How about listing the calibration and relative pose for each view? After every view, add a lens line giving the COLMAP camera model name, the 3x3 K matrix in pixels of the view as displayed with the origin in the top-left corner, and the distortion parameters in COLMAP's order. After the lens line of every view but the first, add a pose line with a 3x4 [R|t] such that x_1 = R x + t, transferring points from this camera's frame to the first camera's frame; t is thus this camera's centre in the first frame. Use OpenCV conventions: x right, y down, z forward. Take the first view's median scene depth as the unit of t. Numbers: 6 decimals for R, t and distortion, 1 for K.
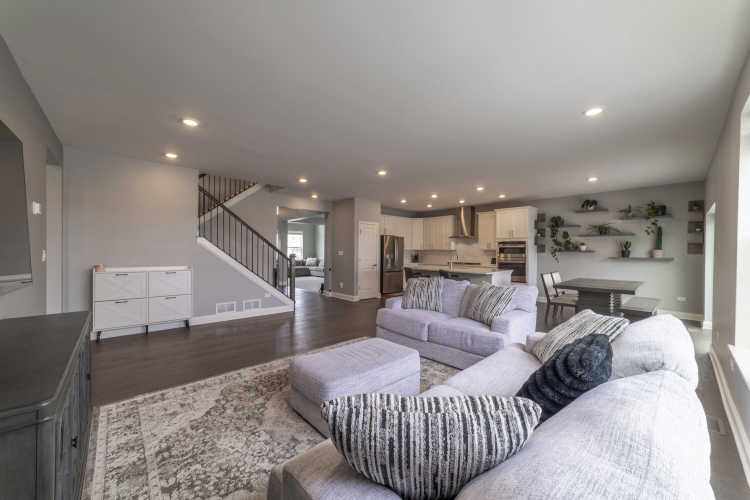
lens RADIAL K [[285.7, 0, 372.9], [0, 285.7, 249.3], [0, 0, 1]] dist [-0.000742, 0.000270]
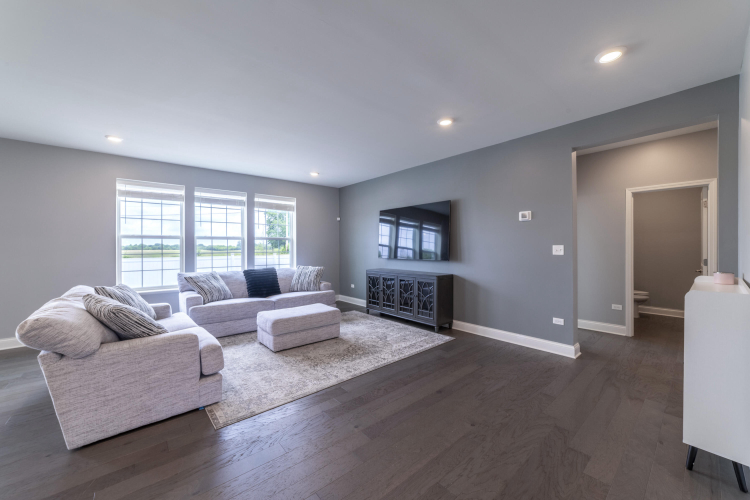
lens RADIAL K [[292.1, 0, 361.0], [0, 292.1, 249.8], [0, 0, 1]] dist [-0.000895, 0.000070]
pose [[-0.997587, 0.000065, 0.069421, -0.191056], [0.000600, 0.999970, 0.007680, 0.005578], [-0.069418, 0.007703, -0.997558, 0.978691]]
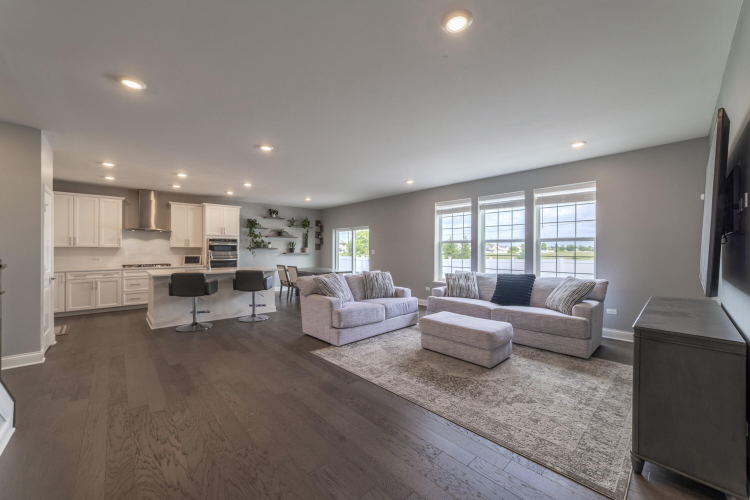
lens RADIAL K [[285.7, 0, 372.9], [0, 285.7, 249.3], [0, 0, 1]] dist [-0.000742, 0.000270]
pose [[-0.006087, -0.006492, 0.999960, -0.567533], [-0.005657, 0.999963, 0.006458, -0.000960], [-0.999965, -0.005617, -0.006124, 0.552869]]
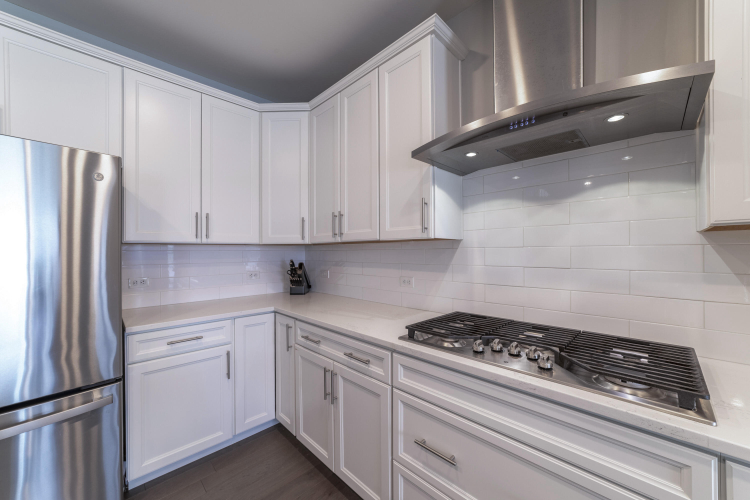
lens RADIAL K [[285.7, 0, 372.9], [0, 285.7, 249.3], [0, 0, 1]] dist [-0.000742, 0.000270]
pose [[0.999447, -0.009930, 0.031729, 0.326109], [0.010073, 0.999940, -0.004346, 0.011583], [-0.031684, 0.004663, 0.999487, 1.160661]]
